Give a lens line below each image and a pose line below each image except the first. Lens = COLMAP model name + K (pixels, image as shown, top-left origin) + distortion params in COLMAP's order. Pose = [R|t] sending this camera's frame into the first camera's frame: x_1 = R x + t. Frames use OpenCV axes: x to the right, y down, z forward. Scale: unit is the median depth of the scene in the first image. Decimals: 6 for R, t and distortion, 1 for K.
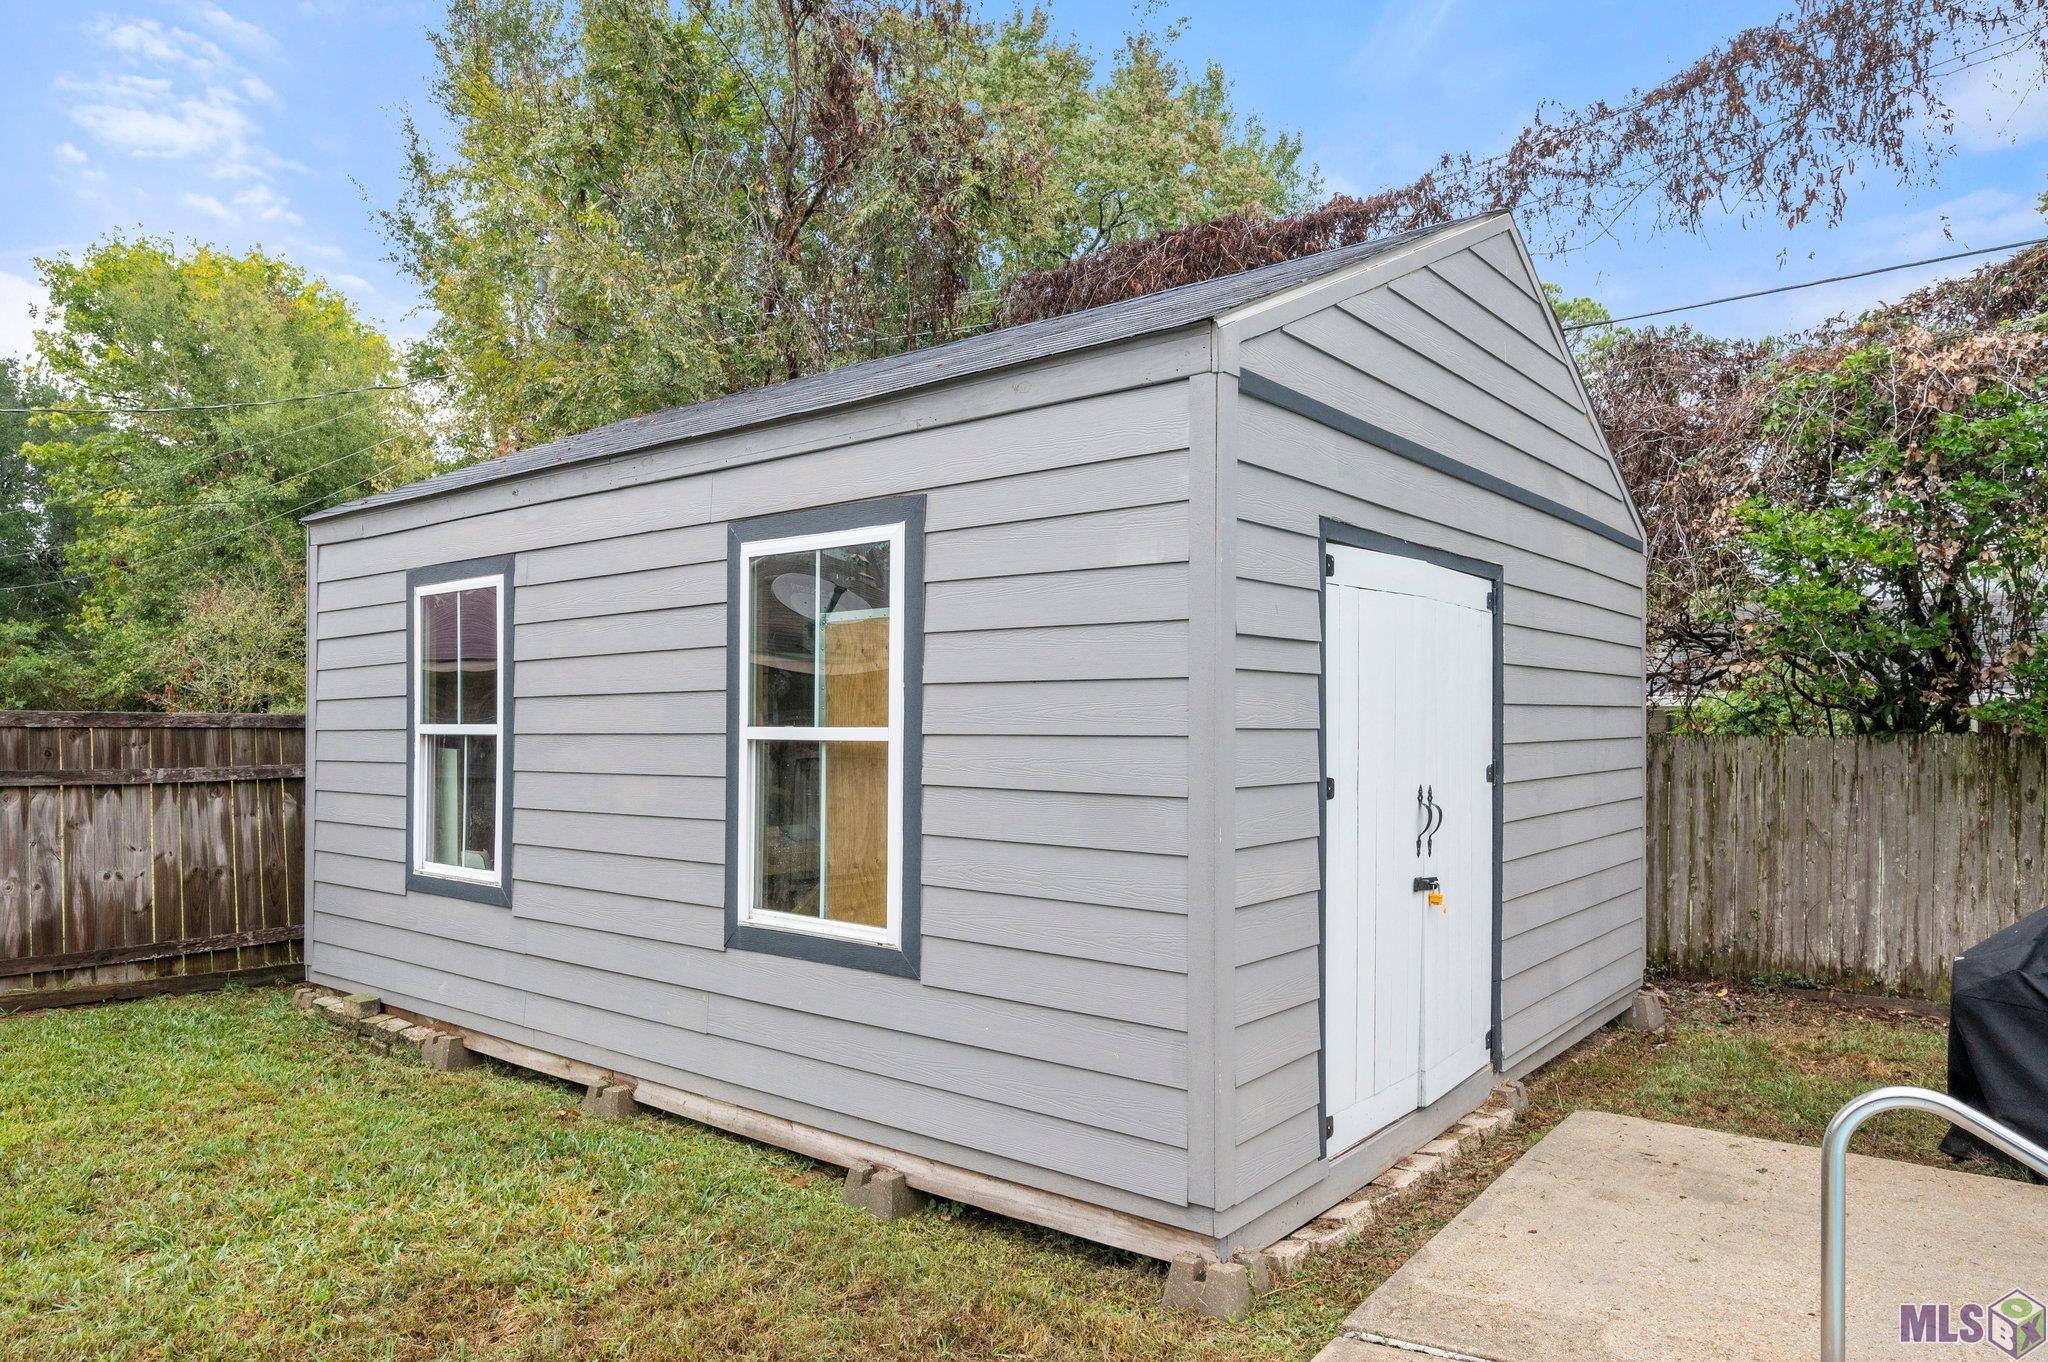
lens RADIAL K [[1303.0, 0, 1030.6], [0, 1303.0, 711.8], [0, 0, 1]] dist [0.002644, 0.000604]
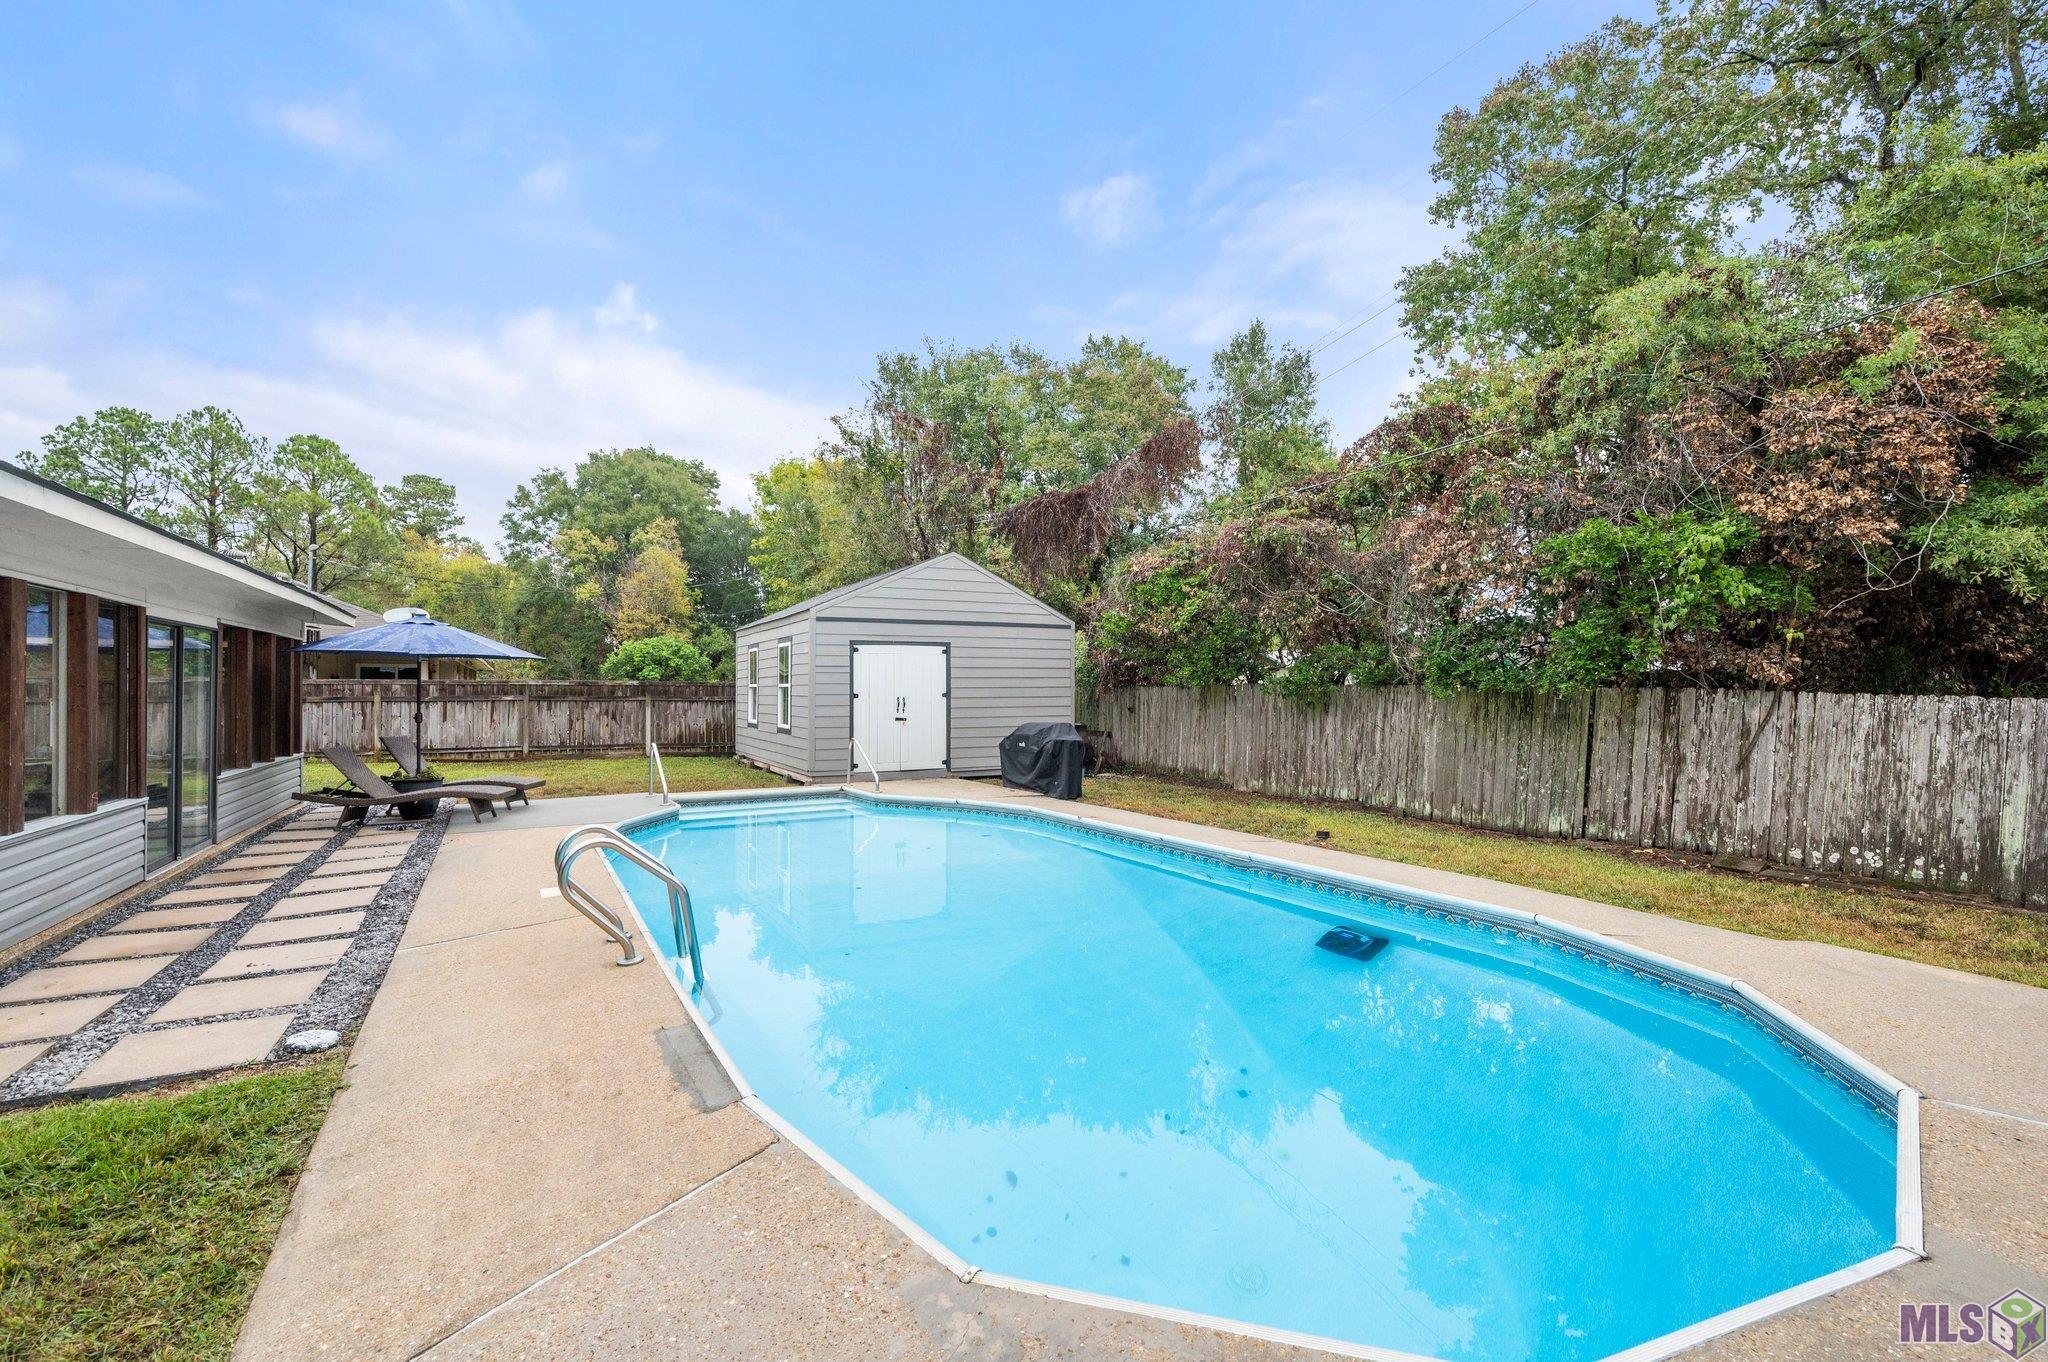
lens RADIAL K [[914.0, 0, 1024.0], [0, 914.0, 681.0], [0, 0, 1]] dist [-0.001240, -0.000048]
pose [[0.919477, -0.006999, -0.393082, 1.625970], [0.007120, 0.999974, -0.001149, 0.009211], [0.393080, -0.001742, 0.919503, -1.425855]]
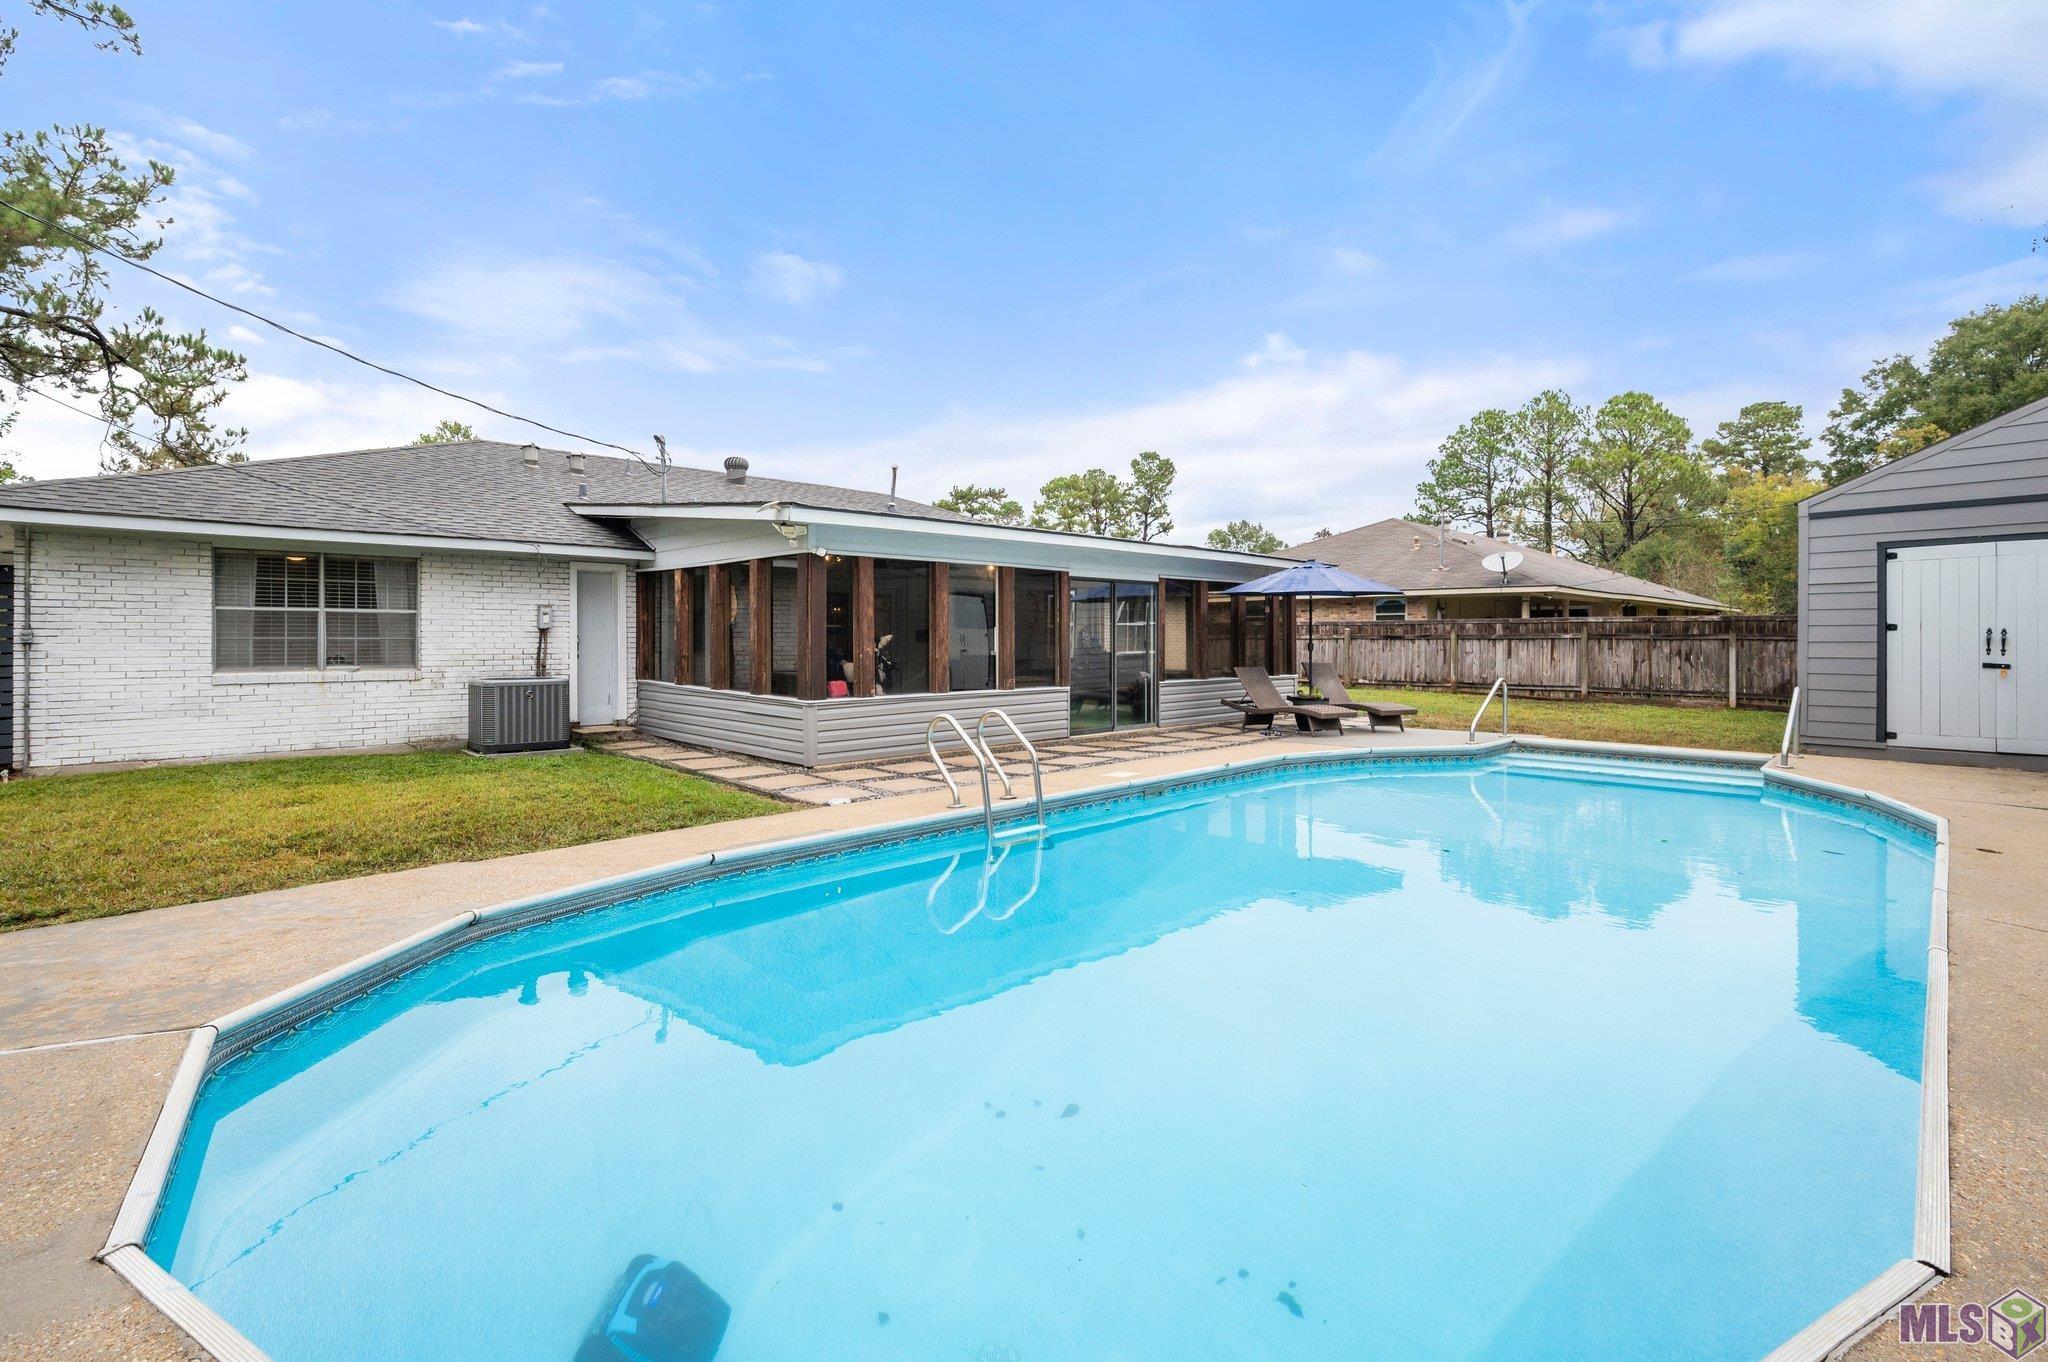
lens RADIAL K [[923.3, 0, 1019.9], [0, 923.3, 640.3], [0, 0, 1]] dist [-0.000345, -0.000190]
pose [[-0.156927, -0.001656, -0.987609, 2.086097], [0.009025, 0.999954, -0.003111, 0.059234], [0.987569, -0.009401, -0.156905, -0.545203]]
